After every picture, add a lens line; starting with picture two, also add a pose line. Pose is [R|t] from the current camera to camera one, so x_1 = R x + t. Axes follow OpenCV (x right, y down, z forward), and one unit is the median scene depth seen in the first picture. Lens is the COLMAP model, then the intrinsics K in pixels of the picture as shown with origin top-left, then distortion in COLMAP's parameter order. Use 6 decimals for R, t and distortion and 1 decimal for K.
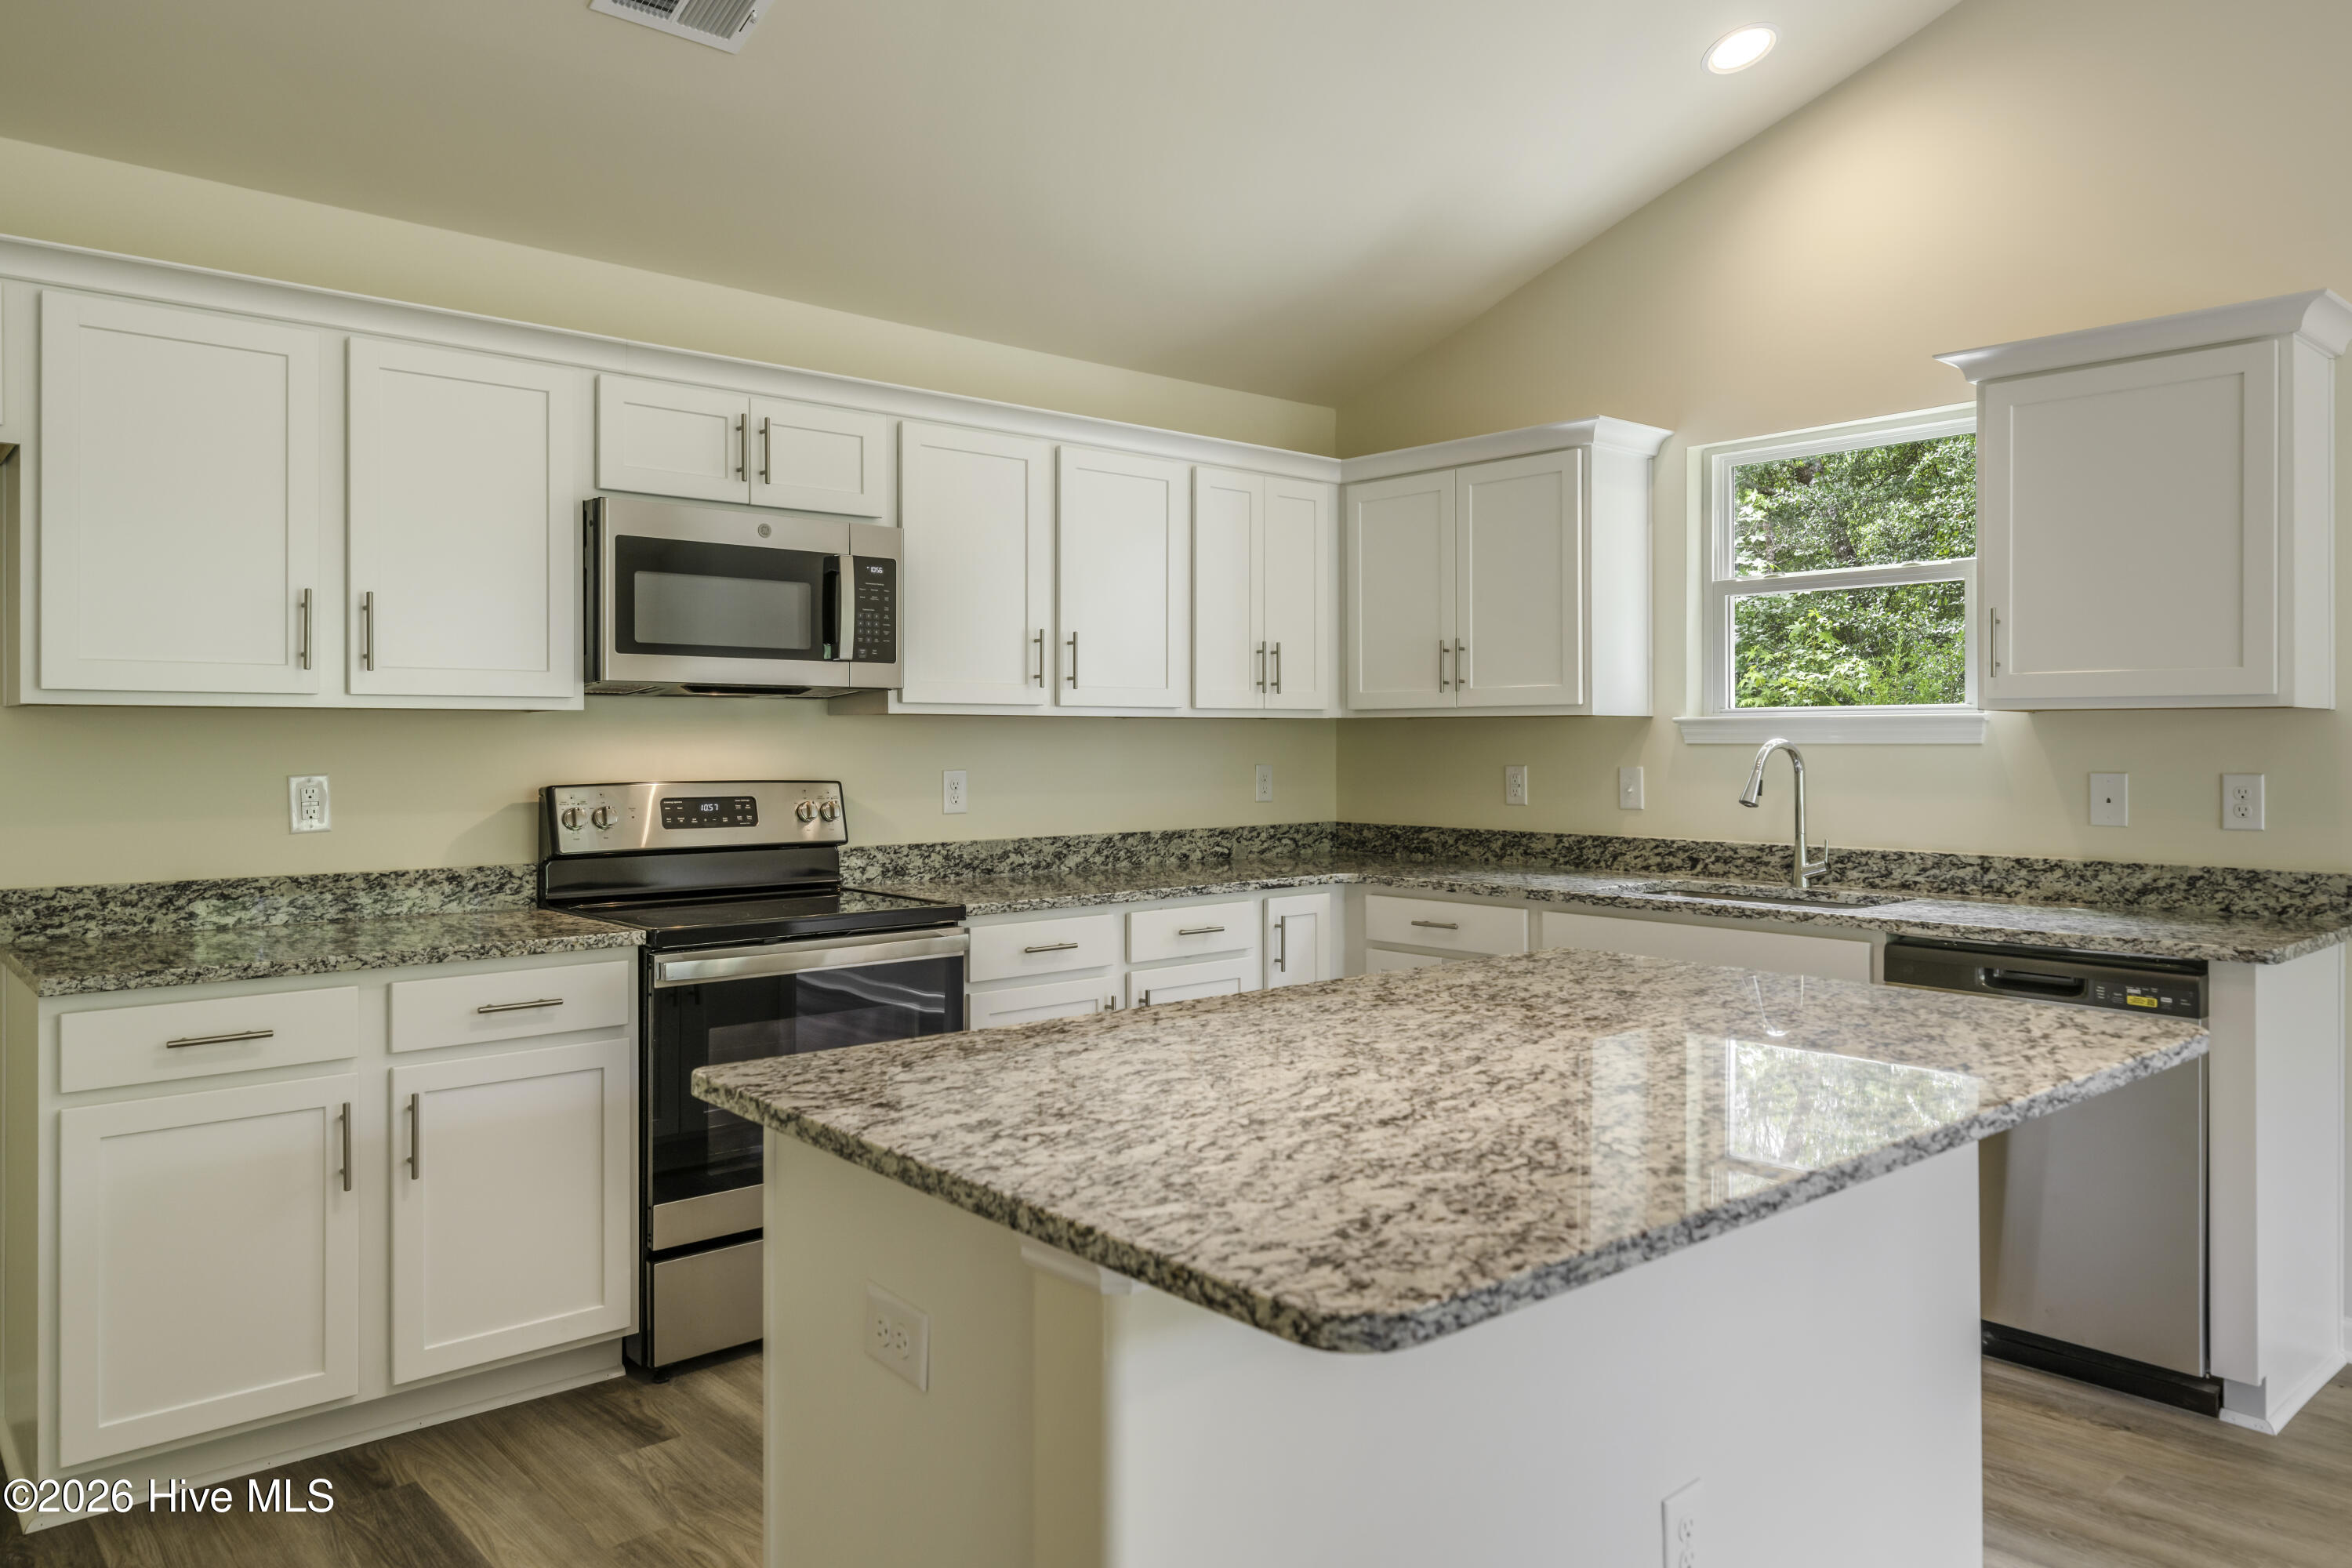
lens RADIAL K [[1594.7, 0, 1188.1], [0, 1594.7, 735.4], [0, 0, 1]] dist [0.001418, 0.004152]
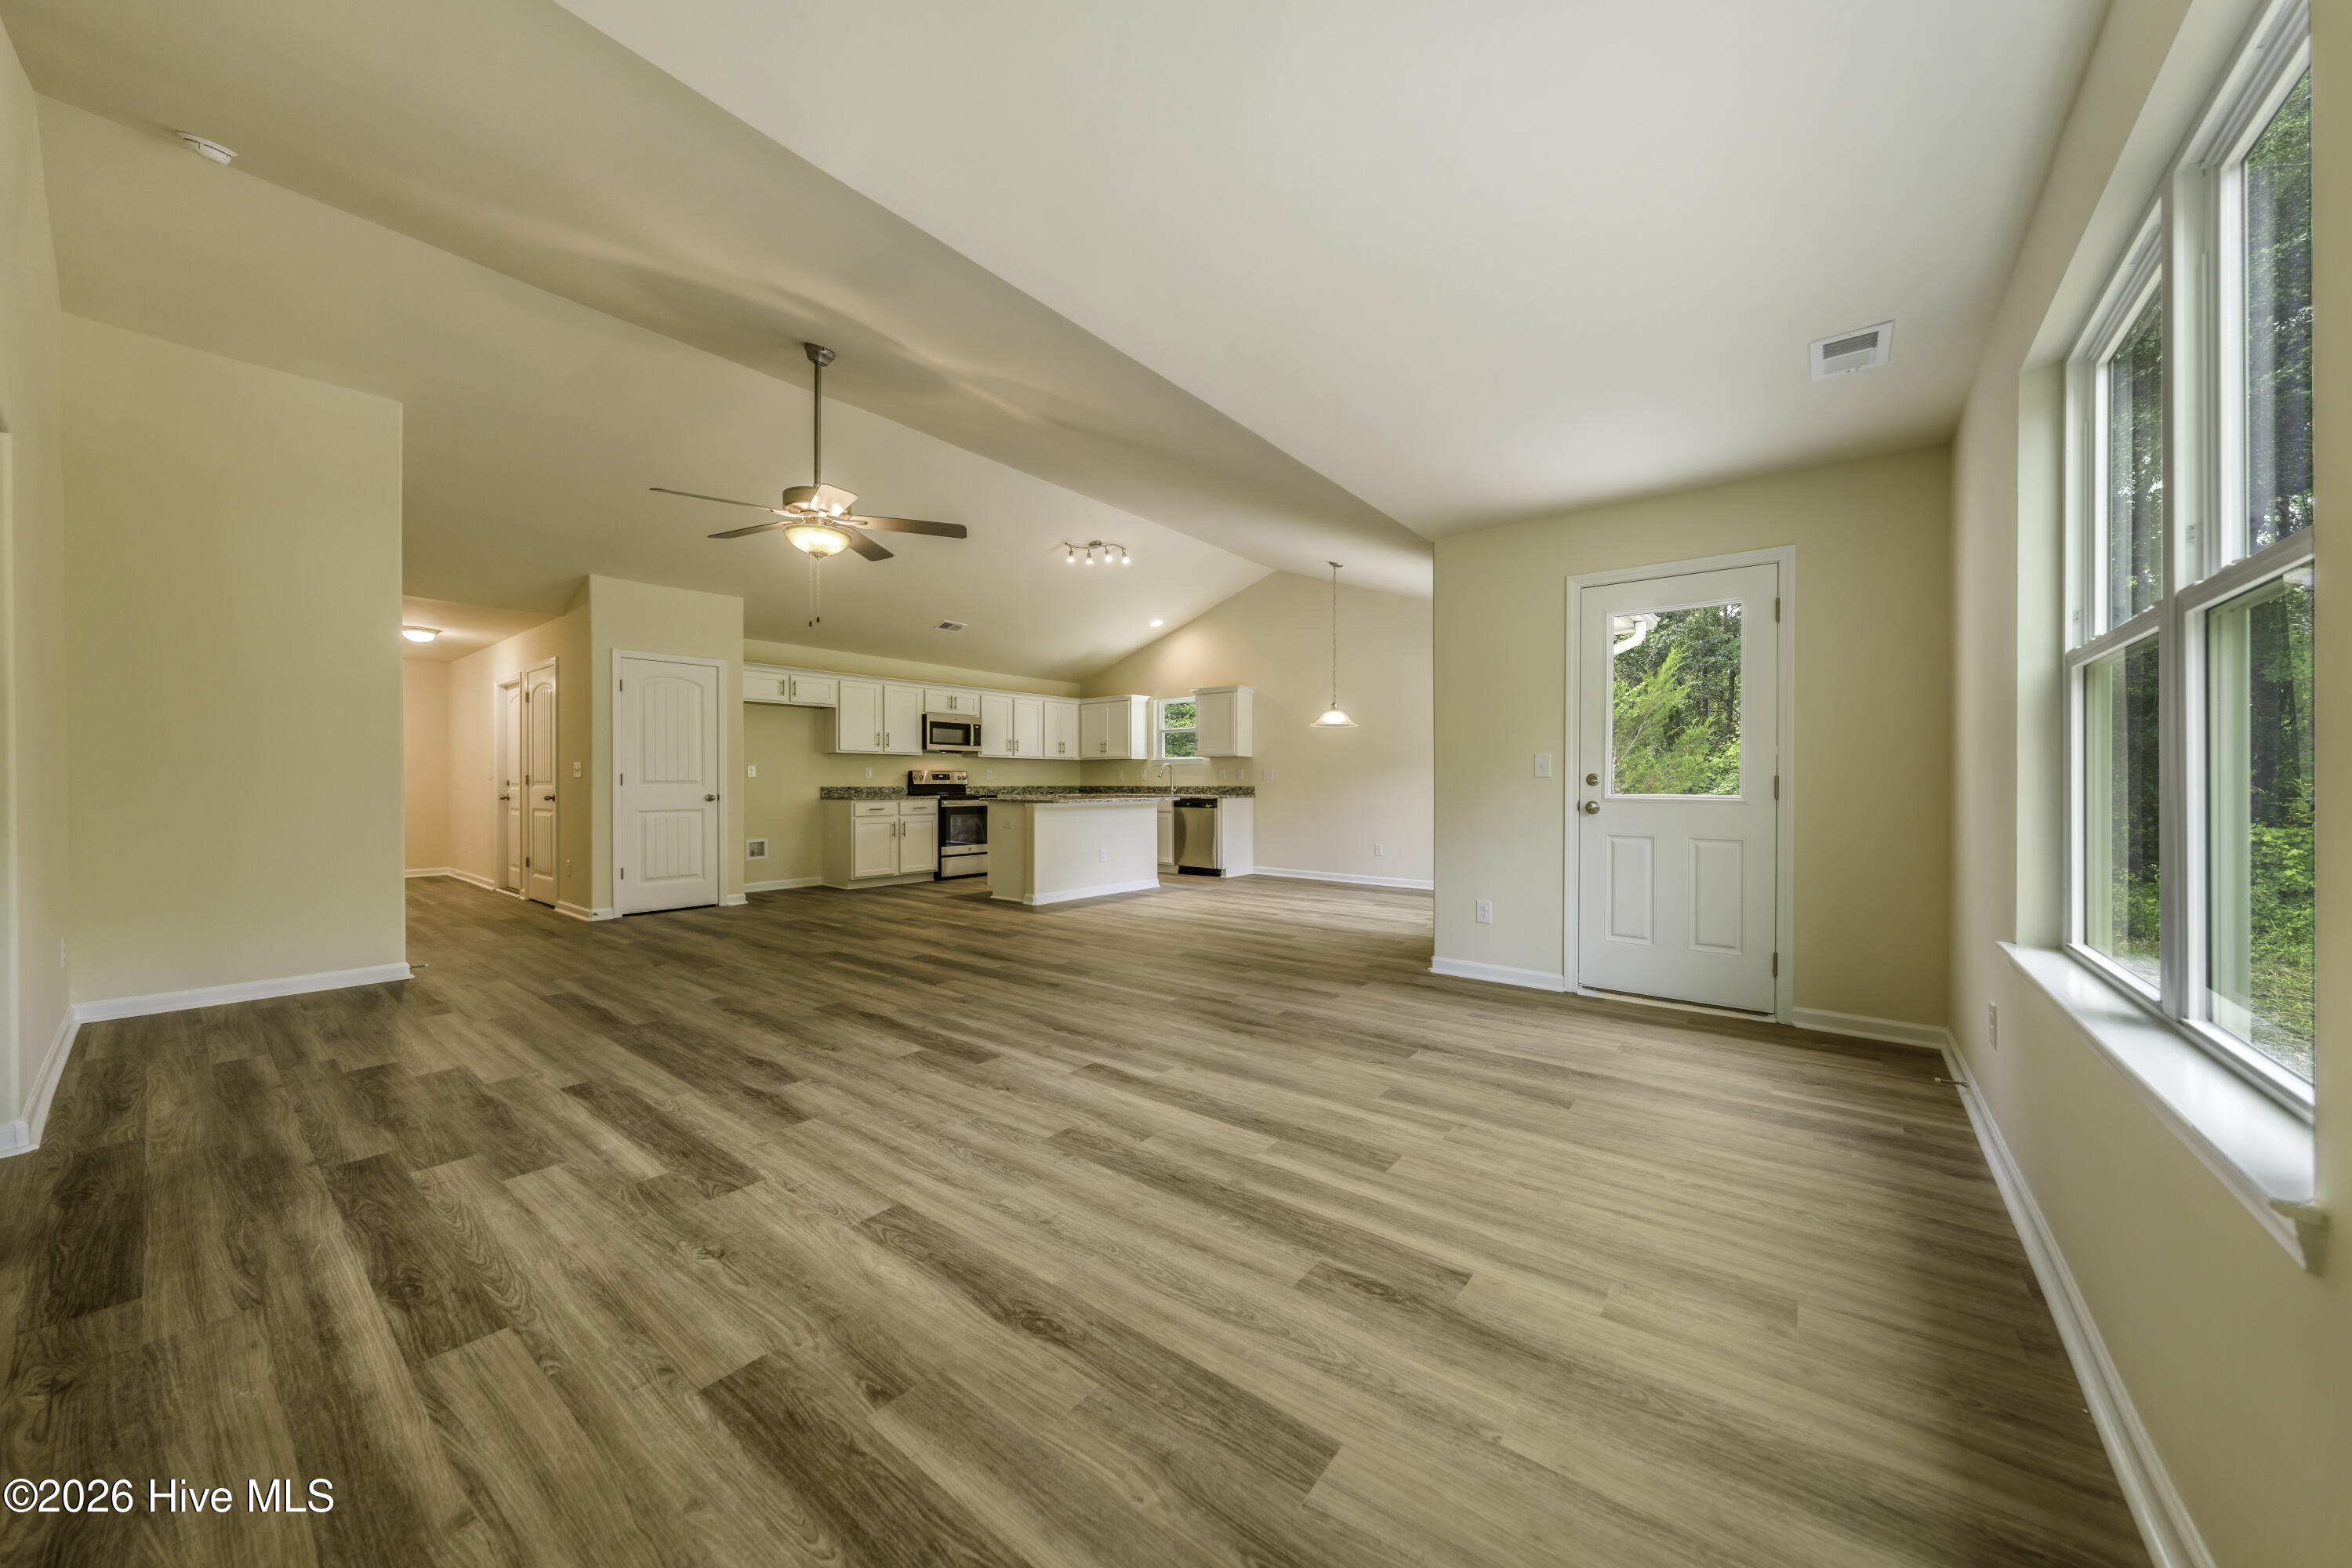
lens RADIAL K [[805.0, 0, 1170.9], [0, 805.0, 775.1], [0, 0, 1]] dist [-0.000899, -0.000130]
pose [[0.988318, 0.002746, 0.152381, 0.013253], [-0.001574, 0.999968, -0.007812, 0.058794], [-0.152397, 0.007481, 0.988291, -1.461408]]
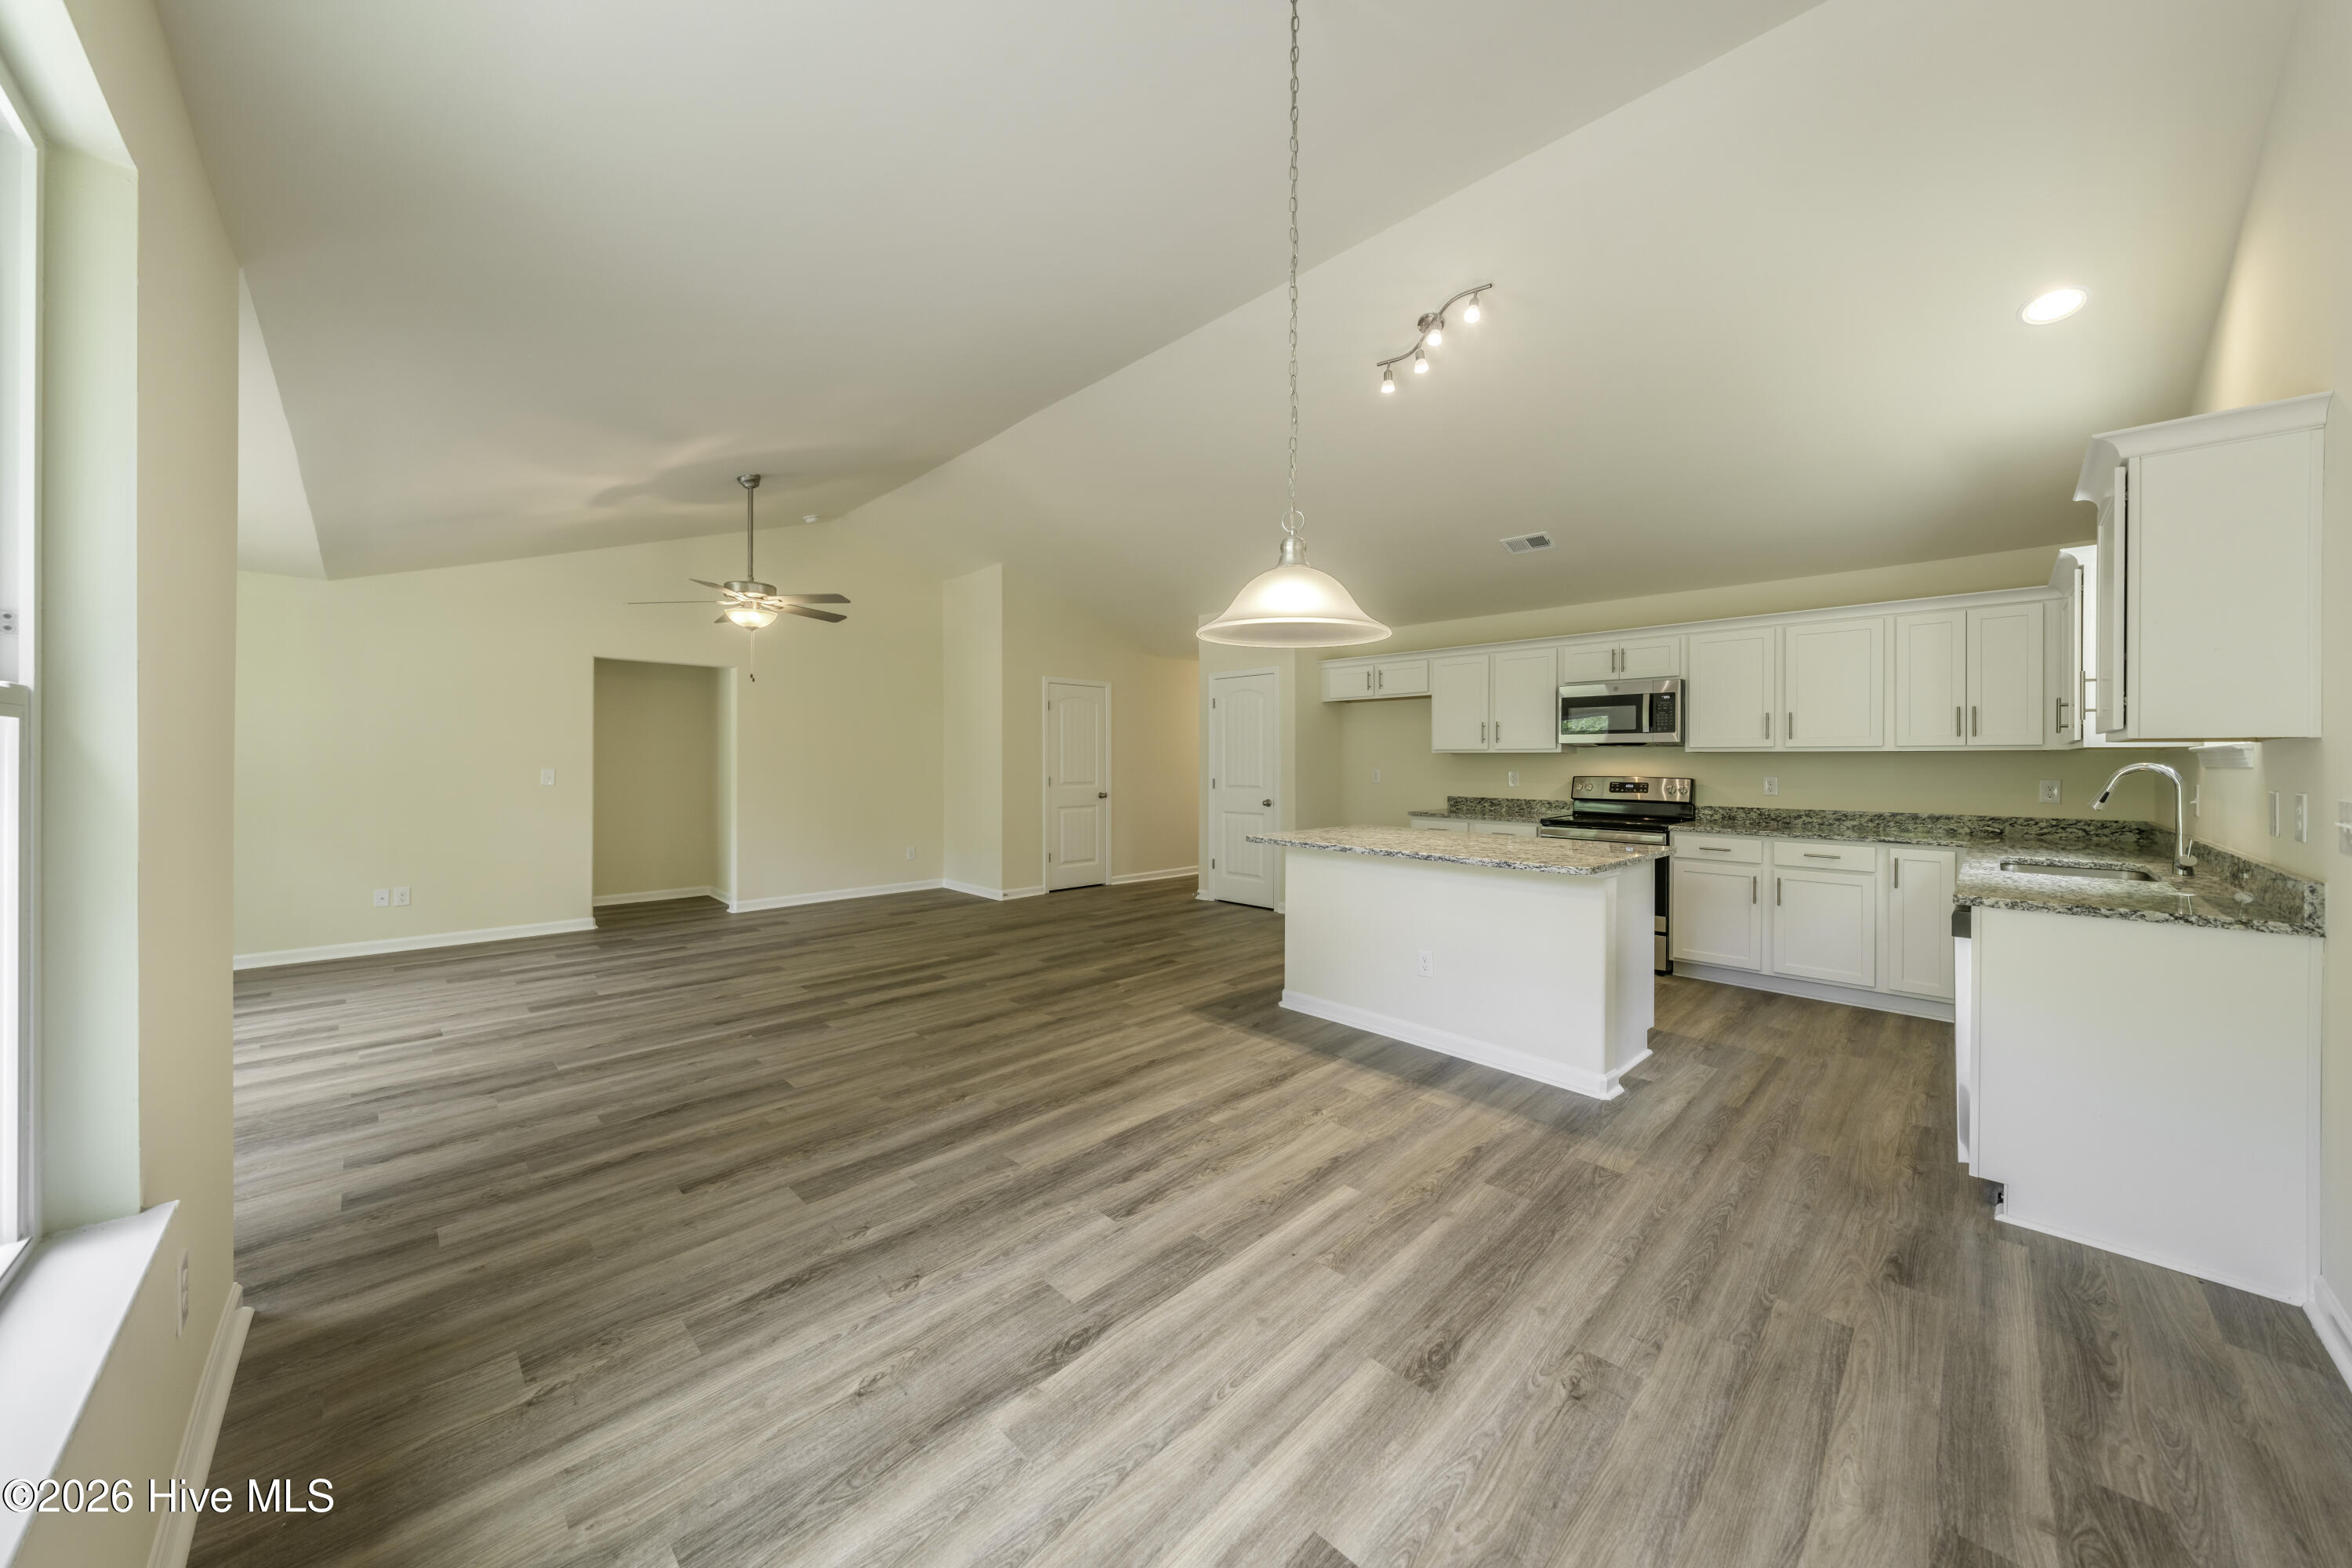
lens RADIAL K [[805.0, 0, 1197.1], [0, 805.0, 765.6], [0, 0, 1]] dist [-0.000899, -0.000130]
pose [[0.061960, 0.006329, -0.998059, 1.057809], [-0.003102, 0.999976, 0.006149, 0.002731], [0.998074, 0.002715, 0.061978, 0.146587]]
